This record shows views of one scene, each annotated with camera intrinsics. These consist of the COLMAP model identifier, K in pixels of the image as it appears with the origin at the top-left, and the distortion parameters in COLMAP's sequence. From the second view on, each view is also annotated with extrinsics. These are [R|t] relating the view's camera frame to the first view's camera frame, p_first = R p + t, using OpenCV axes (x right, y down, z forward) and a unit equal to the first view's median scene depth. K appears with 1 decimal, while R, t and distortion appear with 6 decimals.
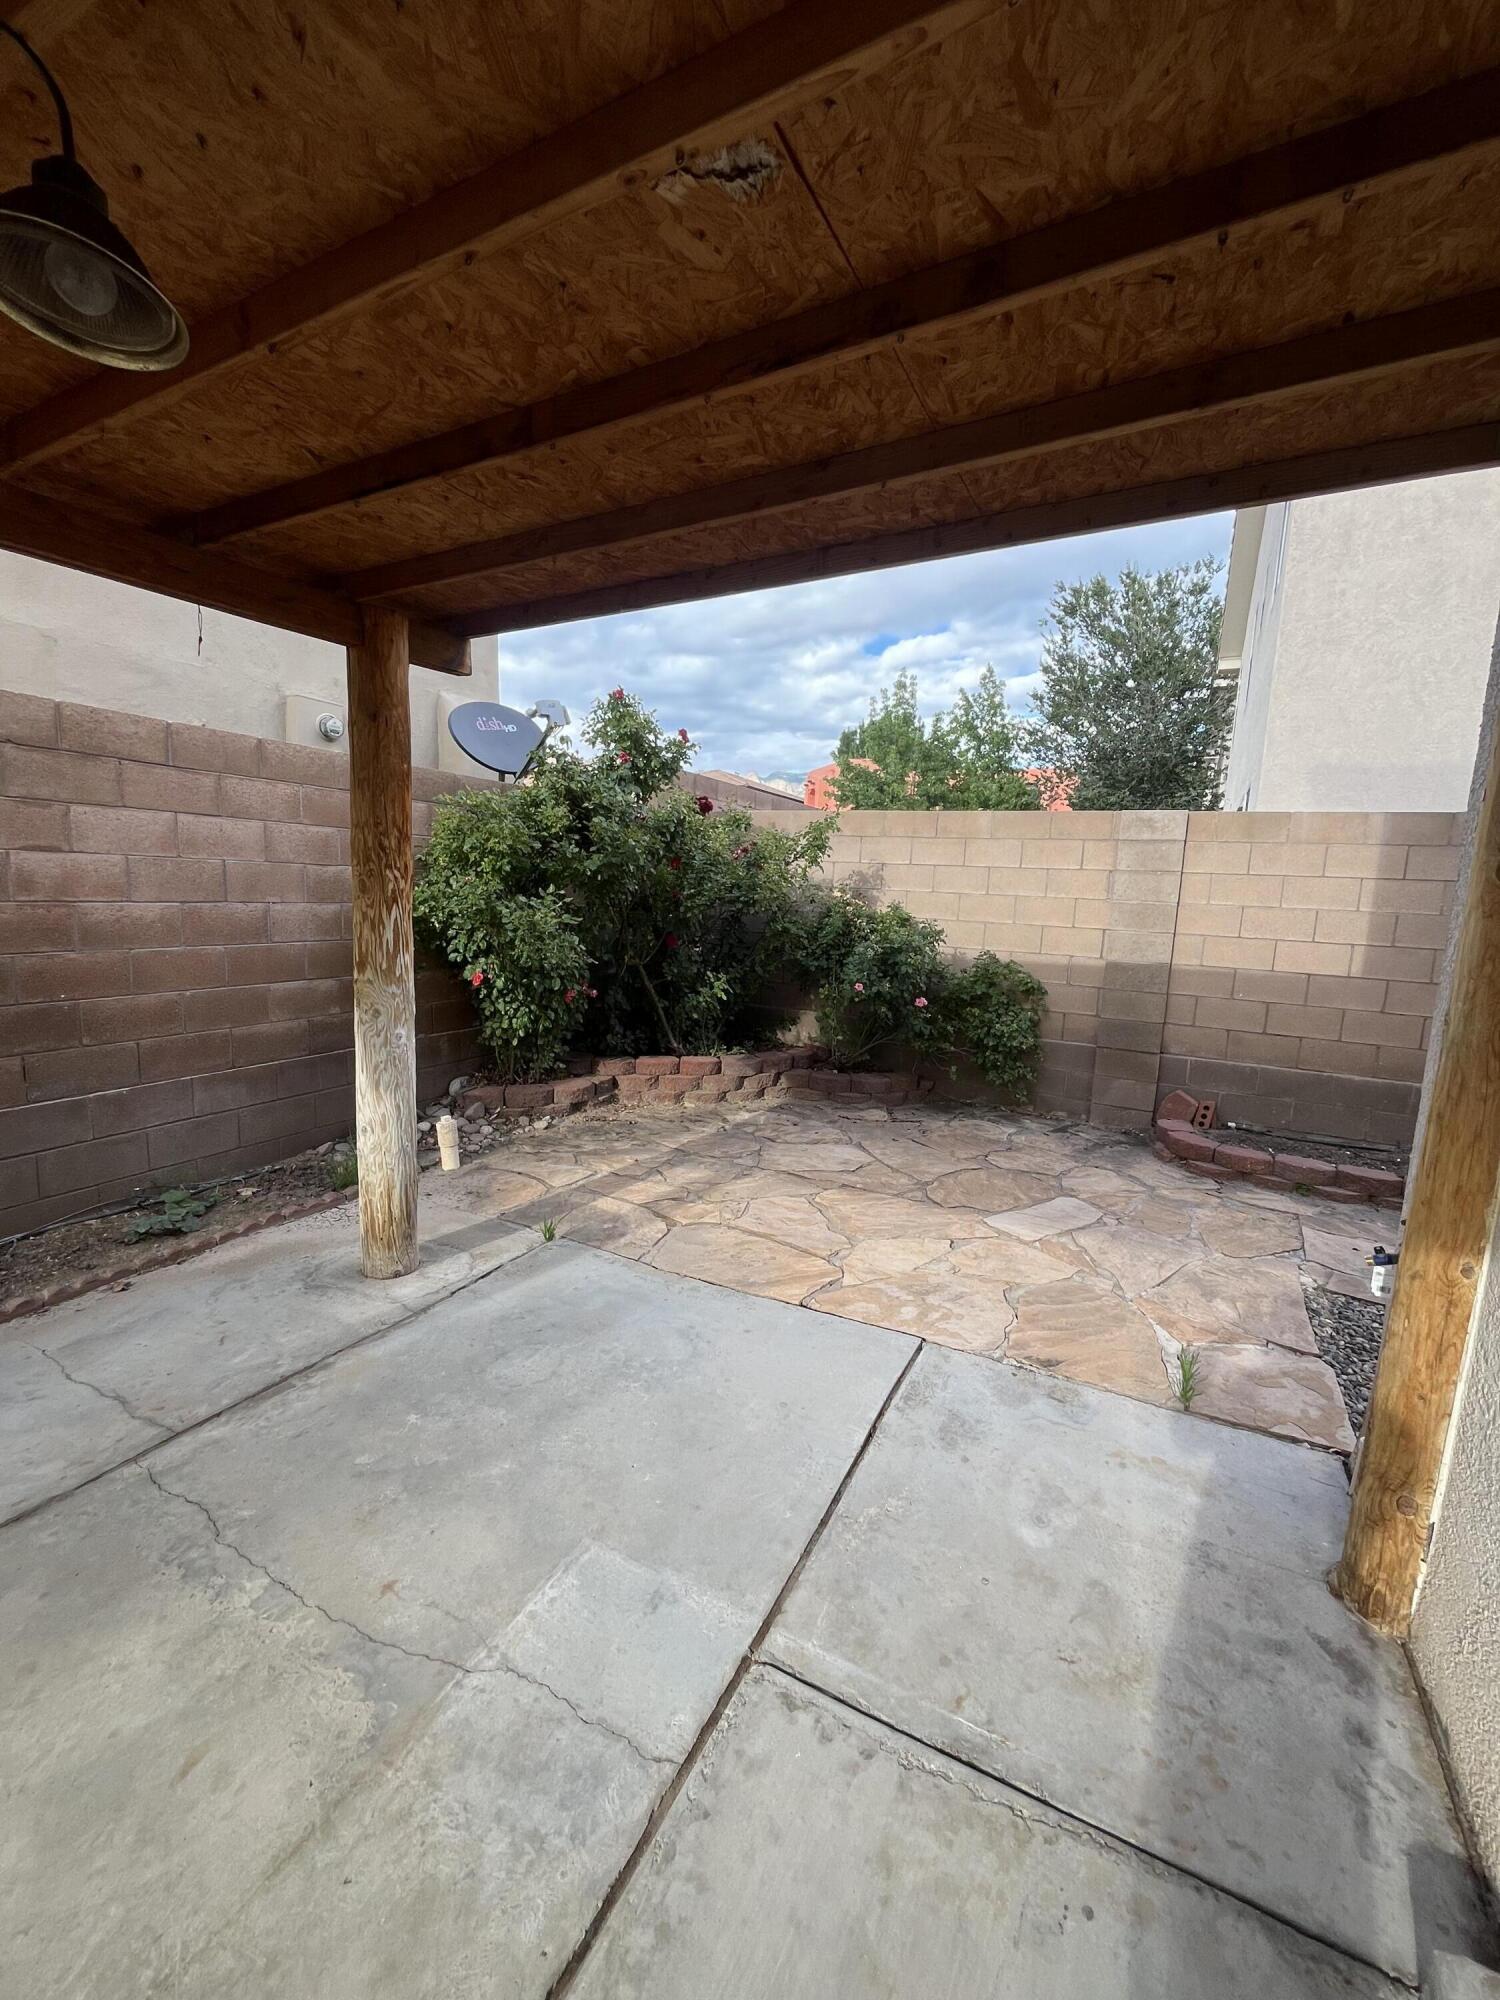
lens RADIAL K [[807.6, 0, 761.1], [0, 807.6, 1003.1], [0, 0, 1]] dist [-0.002485, 0.000513]
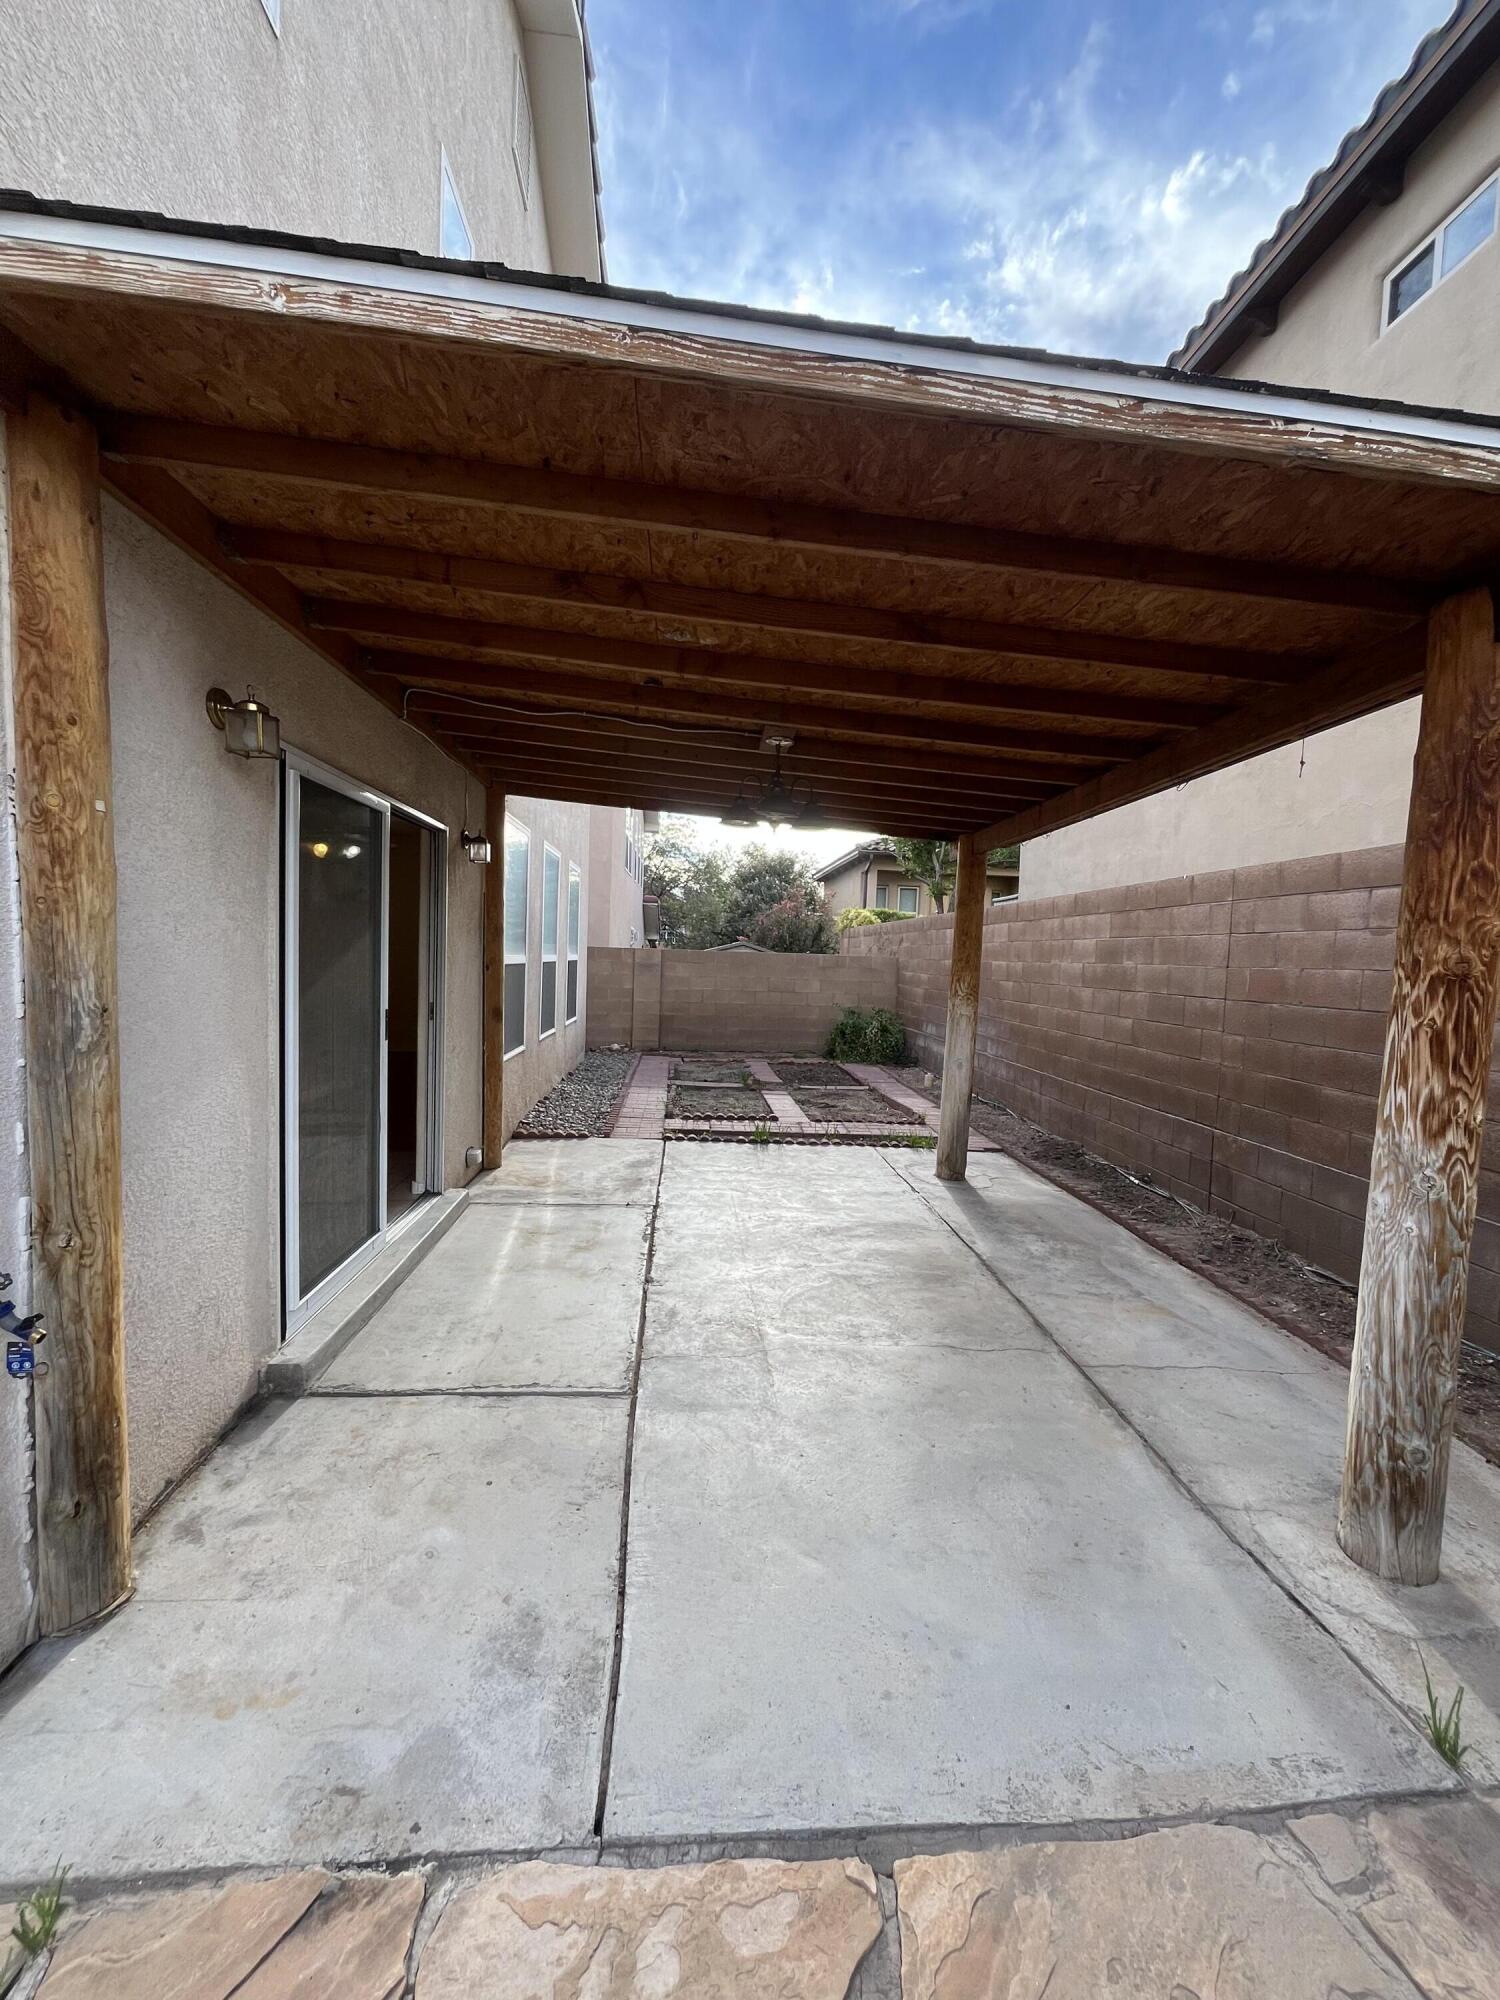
lens RADIAL K [[807.6, 0, 761.1], [0, 807.6, 1003.1], [0, 0, 1]] dist [-0.002485, 0.000513]
pose [[-0.844077, -0.041210, -0.534636, 0.452872], [-0.143383, 0.978083, 0.150979, -0.187904], [0.516696, 0.204096, -0.831487, 1.534995]]
